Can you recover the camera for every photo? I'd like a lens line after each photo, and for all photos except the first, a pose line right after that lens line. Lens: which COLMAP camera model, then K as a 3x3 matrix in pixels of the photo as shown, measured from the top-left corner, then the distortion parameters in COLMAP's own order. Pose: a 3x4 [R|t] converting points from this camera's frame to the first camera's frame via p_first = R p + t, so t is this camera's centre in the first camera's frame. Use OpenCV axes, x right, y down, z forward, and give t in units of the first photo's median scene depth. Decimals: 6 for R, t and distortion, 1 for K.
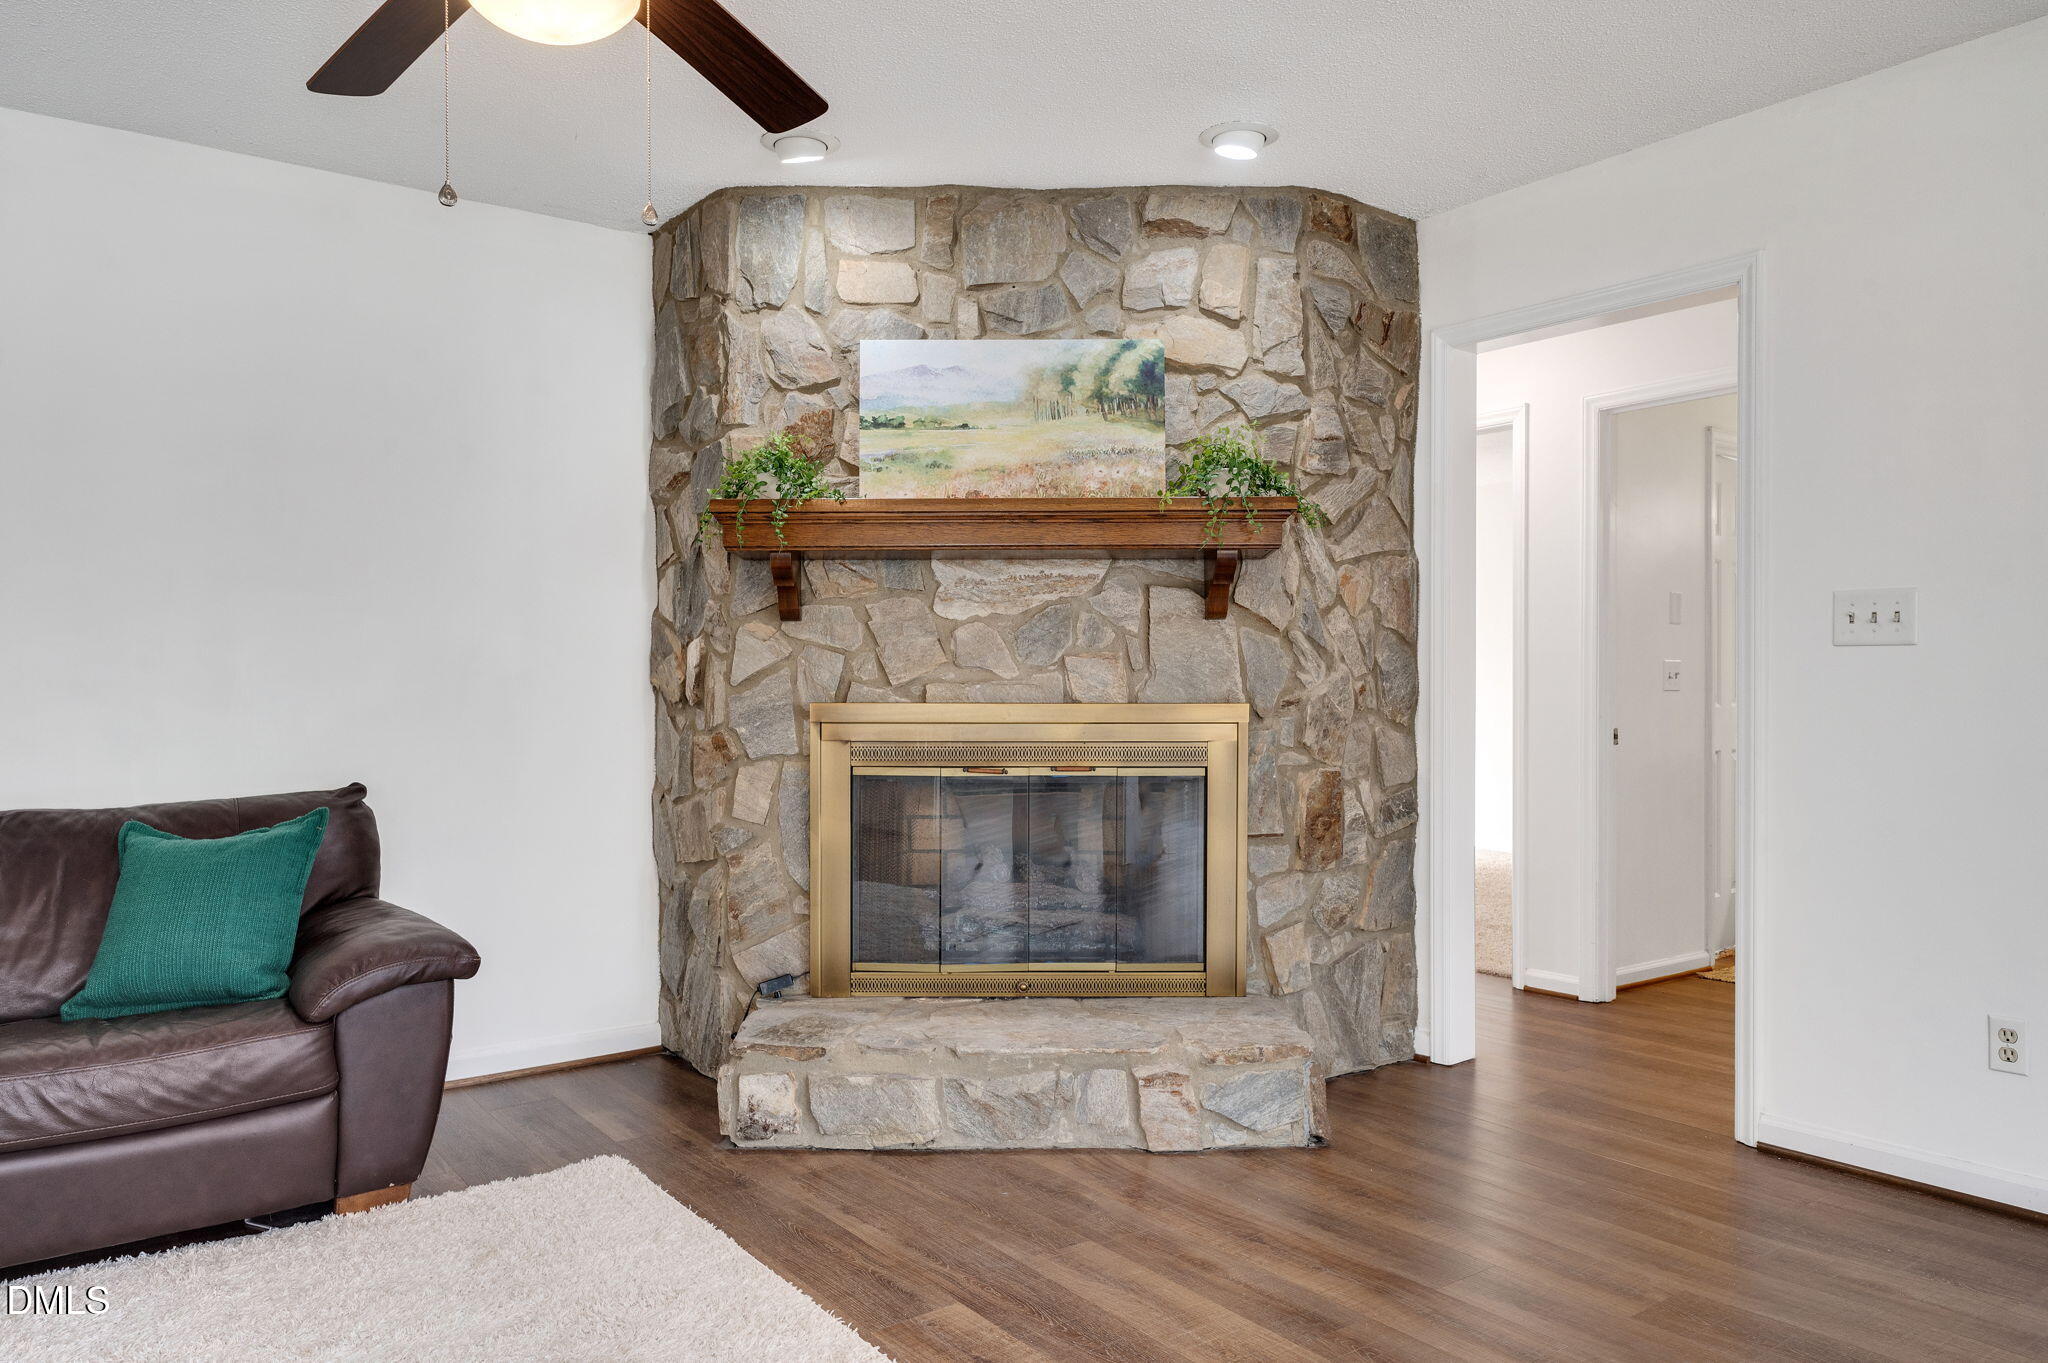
lens RADIAL K [[1436.7, 0, 1023.6], [0, 1436.7, 702.1], [0, 0, 1]] dist [-0.010786, -0.003925]
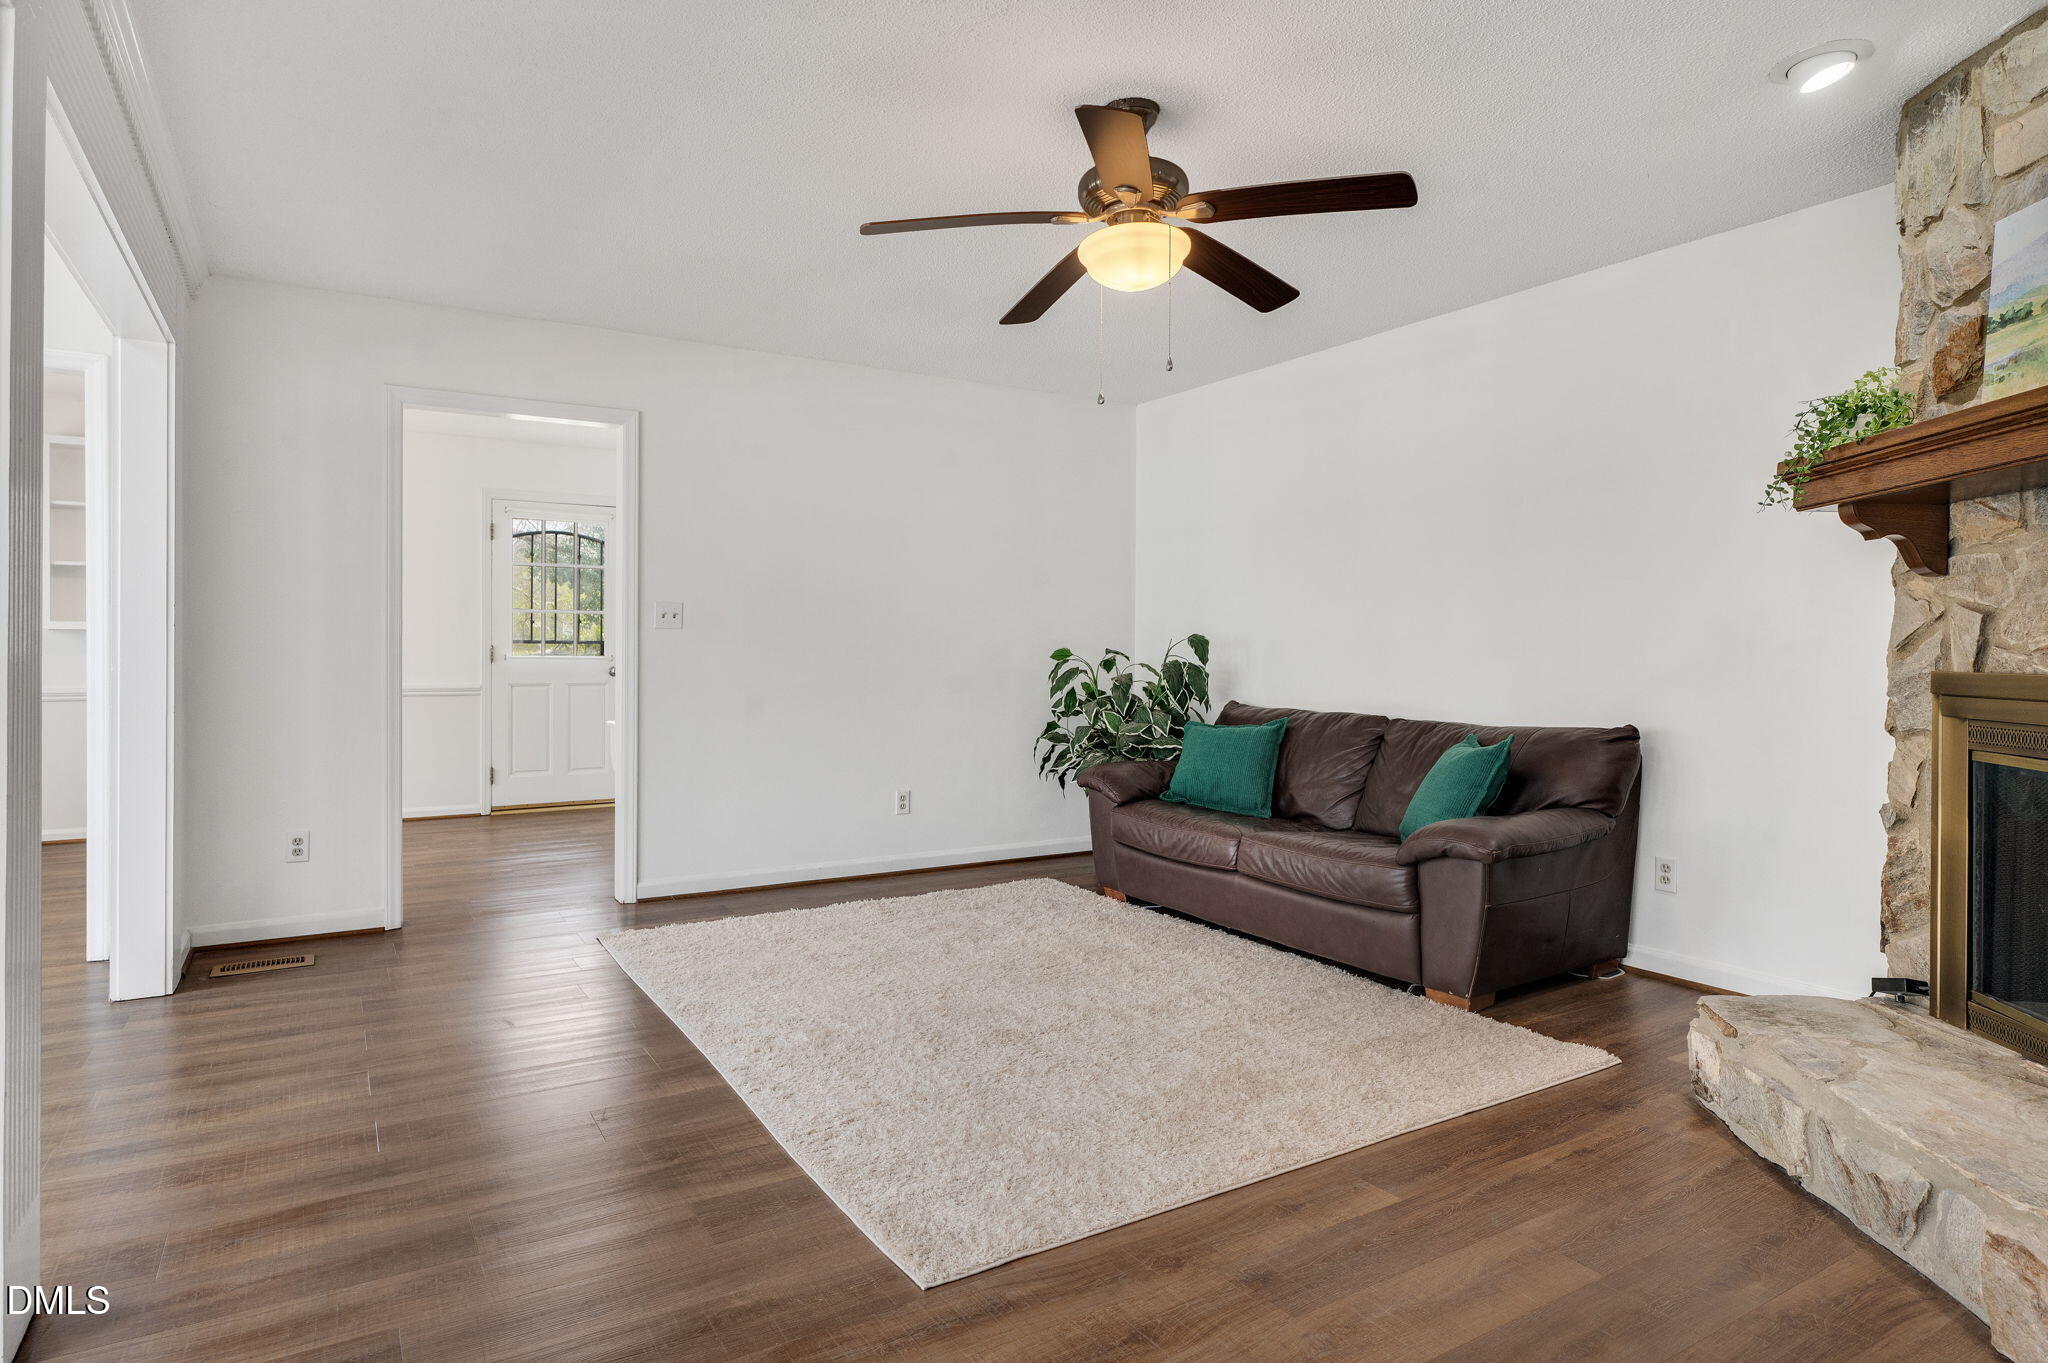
lens RADIAL K [[1088.2, 0, 1009.7], [0, 1088.2, 663.8], [0, 0, 1]] dist [0.003402, -0.003411]
pose [[-0.086817, 0.013078, -0.996138, 0.548973], [-0.016754, 0.999753, 0.014586, -0.004060], [0.996083, 0.017956, -0.086577, 0.507867]]
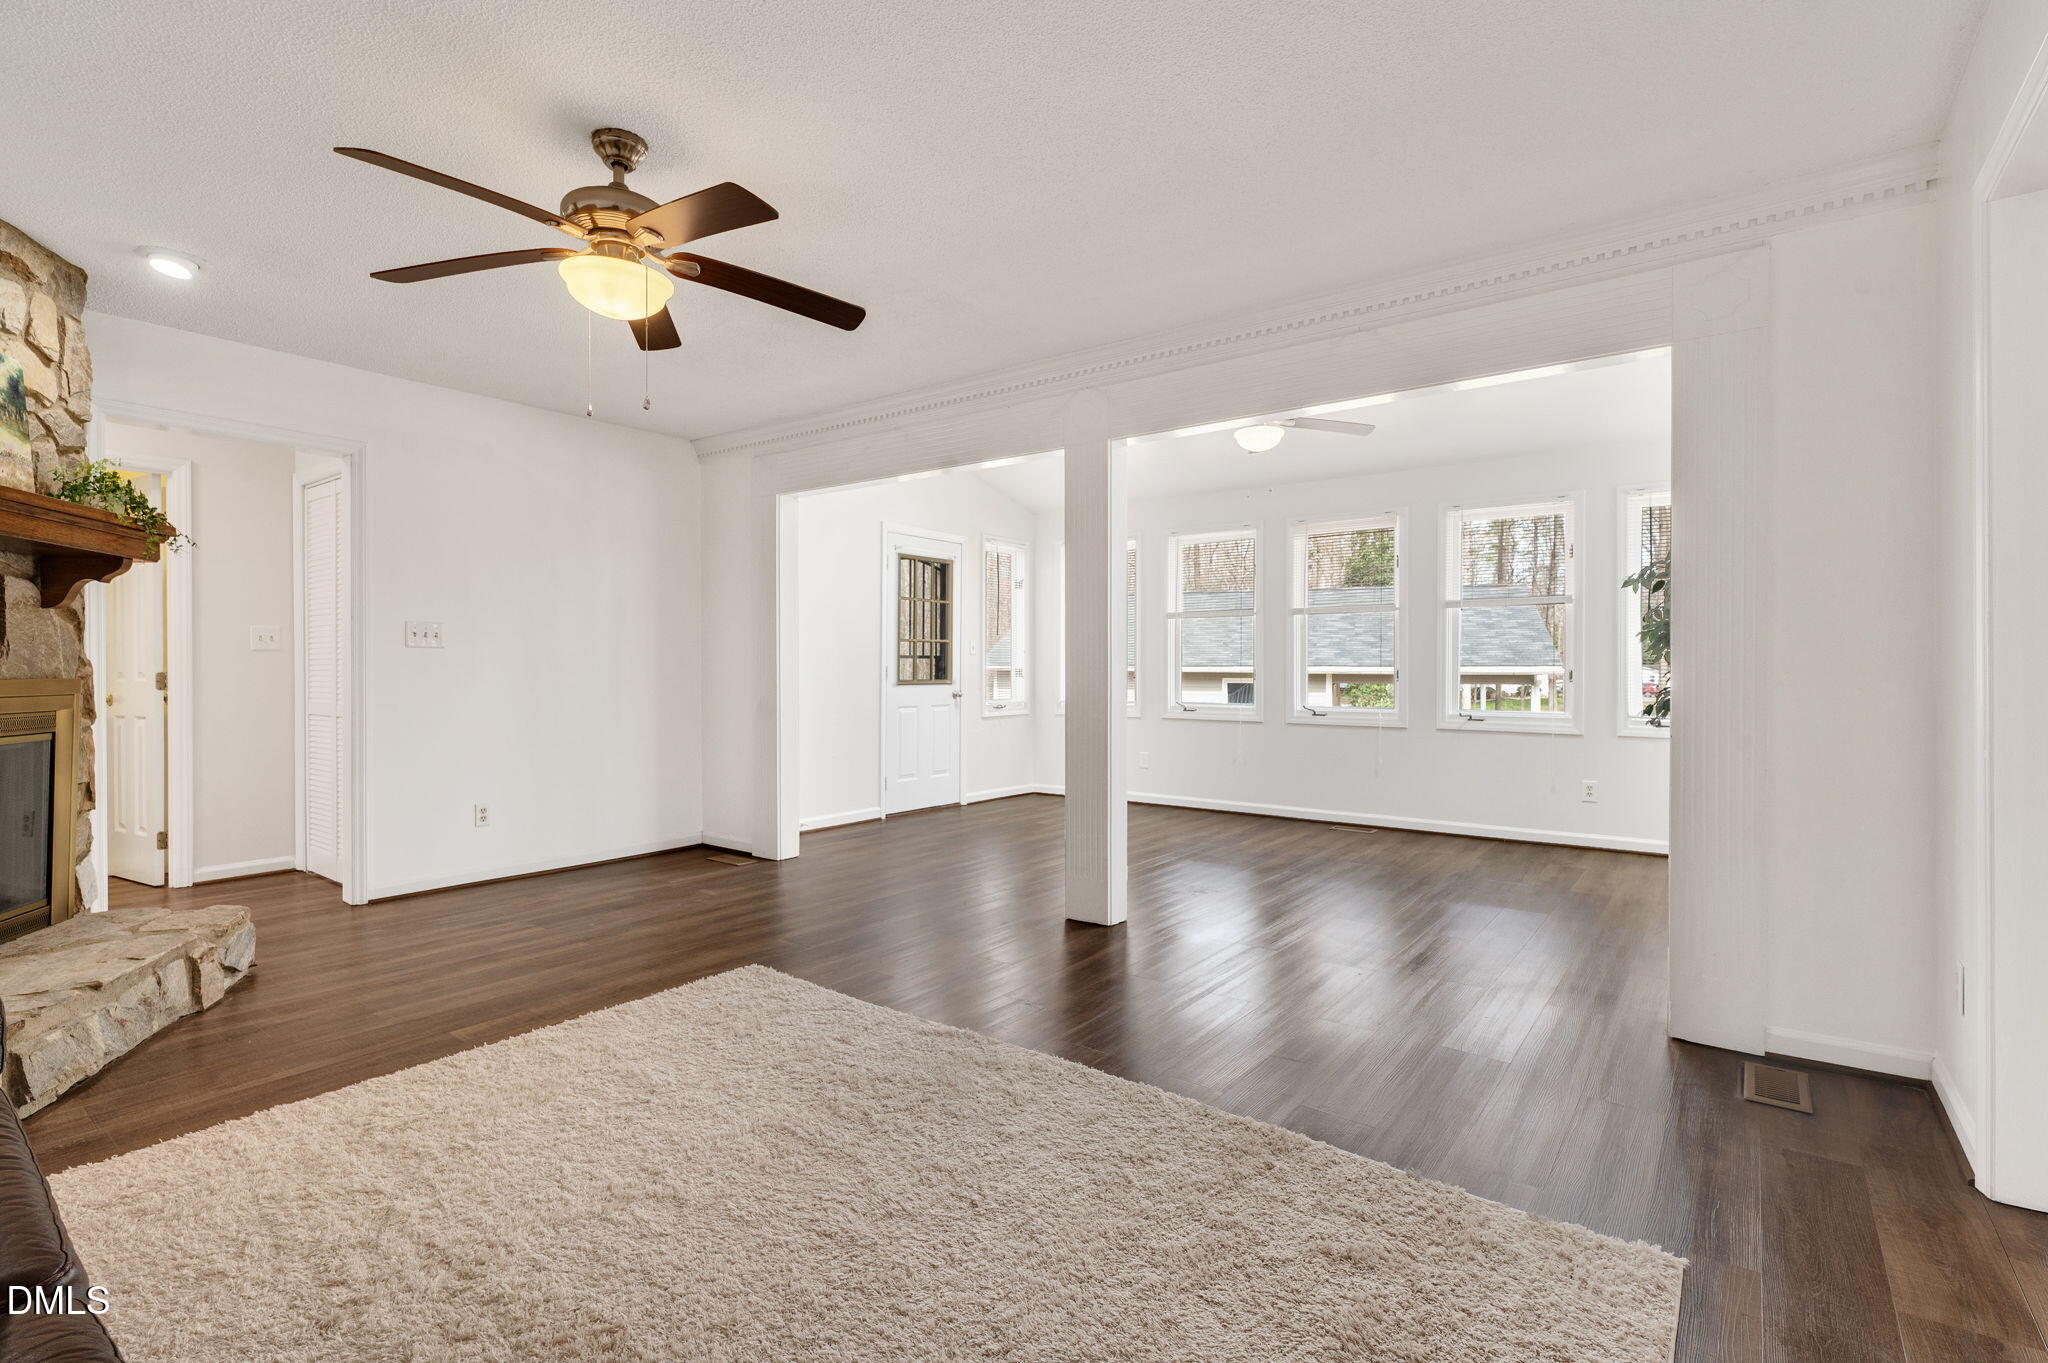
lens RADIAL K [[961.0, 0, 987.5], [0, 961.0, 671.0], [0, 0, 1]] dist [-0.000105, -0.000279]
pose [[-0.263527, 0.000834, 0.964652, -0.843886], [0.011509, 0.999931, 0.002279, 0.002100], [-0.964583, 0.011703, -0.263519, 0.457692]]
